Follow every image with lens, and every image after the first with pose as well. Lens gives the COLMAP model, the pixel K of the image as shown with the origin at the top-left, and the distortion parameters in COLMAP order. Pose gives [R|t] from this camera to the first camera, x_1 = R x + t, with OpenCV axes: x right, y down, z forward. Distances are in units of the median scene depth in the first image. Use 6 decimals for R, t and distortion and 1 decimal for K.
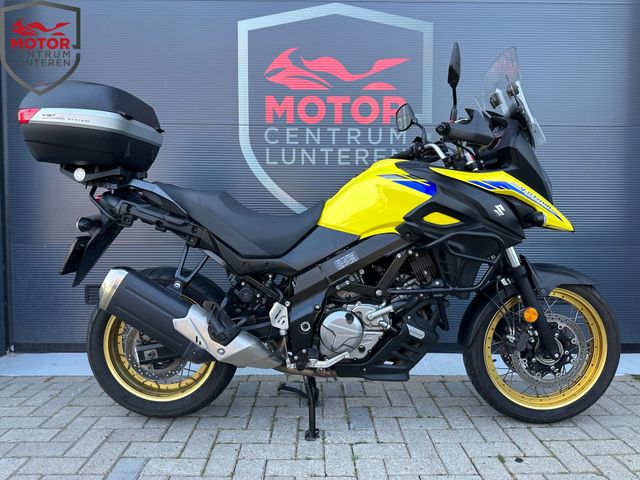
lens RADIAL K [[454.2, 0, 323.8], [0, 454.2, 241.1], [0, 0, 1]] dist [0.038163, -0.056620]
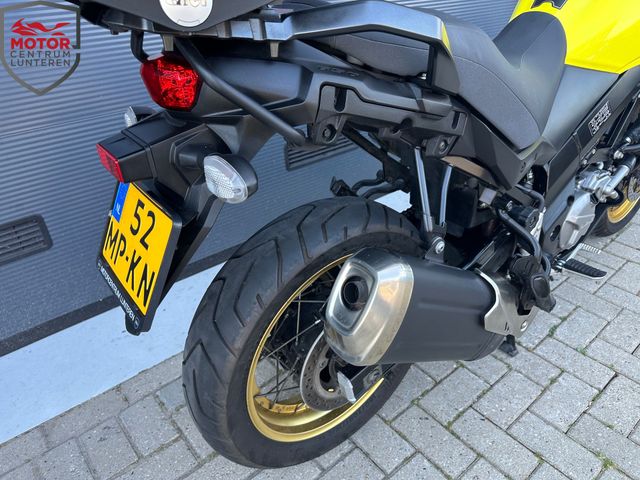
lens RADIAL K [[454.2, 0, 320.0], [0, 454.2, 237.3], [0, 0, 1]] dist [0.038163, -0.056620]
pose [[0.778203, -0.345442, 0.524470, -0.542763], [0.079886, 0.882794, 0.462918, -0.115717], [-0.622911, -0.318346, 0.714589, 0.607252]]
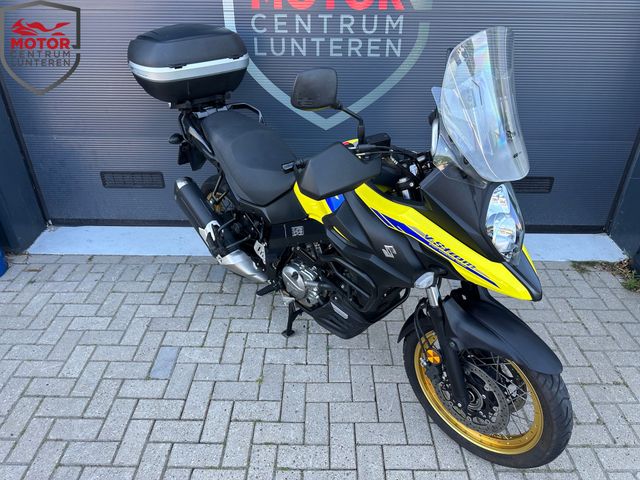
lens RADIAL K [[454.2, 0, 324.0], [0, 454.2, 241.9], [0, 0, 1]] dist [0.038163, -0.056620]
pose [[0.999630, 0.016670, -0.021491, 0.062672], [-0.004576, 0.881977, 0.471270, -0.372409], [0.026811, -0.470997, 0.881727, -0.054775]]
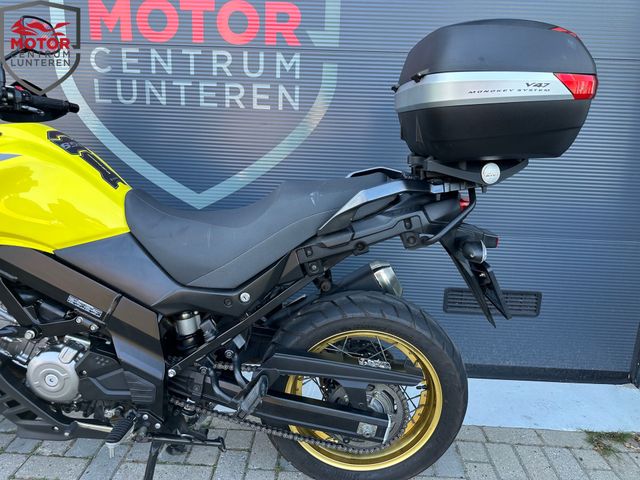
lens RADIAL K [[454.2, 0, 320.4], [0, 454.2, 237.0], [0, 0, 1]] dist [0.038163, -0.056620]
pose [[0.998223, 0.041751, -0.042520, 0.334588], [-0.033209, 0.982213, 0.184812, -0.145867], [0.049480, -0.183071, 0.981854, 0.404729]]
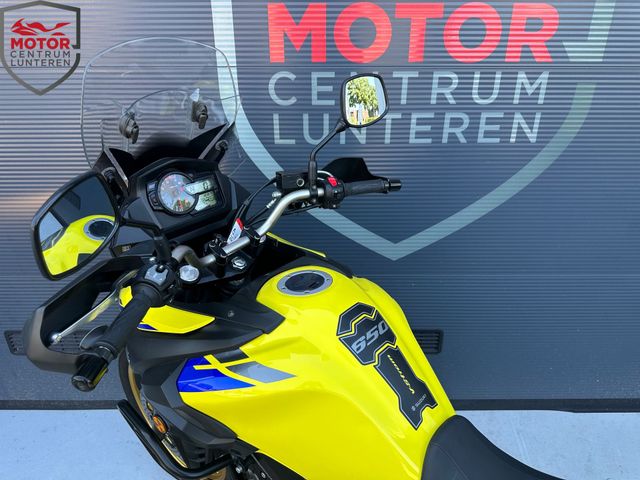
lens RADIAL K [[454.2, 0, 323.8], [0, 454.2, 235.4], [0, 0, 1]] dist [0.038163, -0.056620]
pose [[0.999961, -0.000336, -0.008811, -0.086144], [0.003654, 0.925233, 0.379382, -0.364984], [0.008025, -0.379400, 0.925198, 0.620016]]
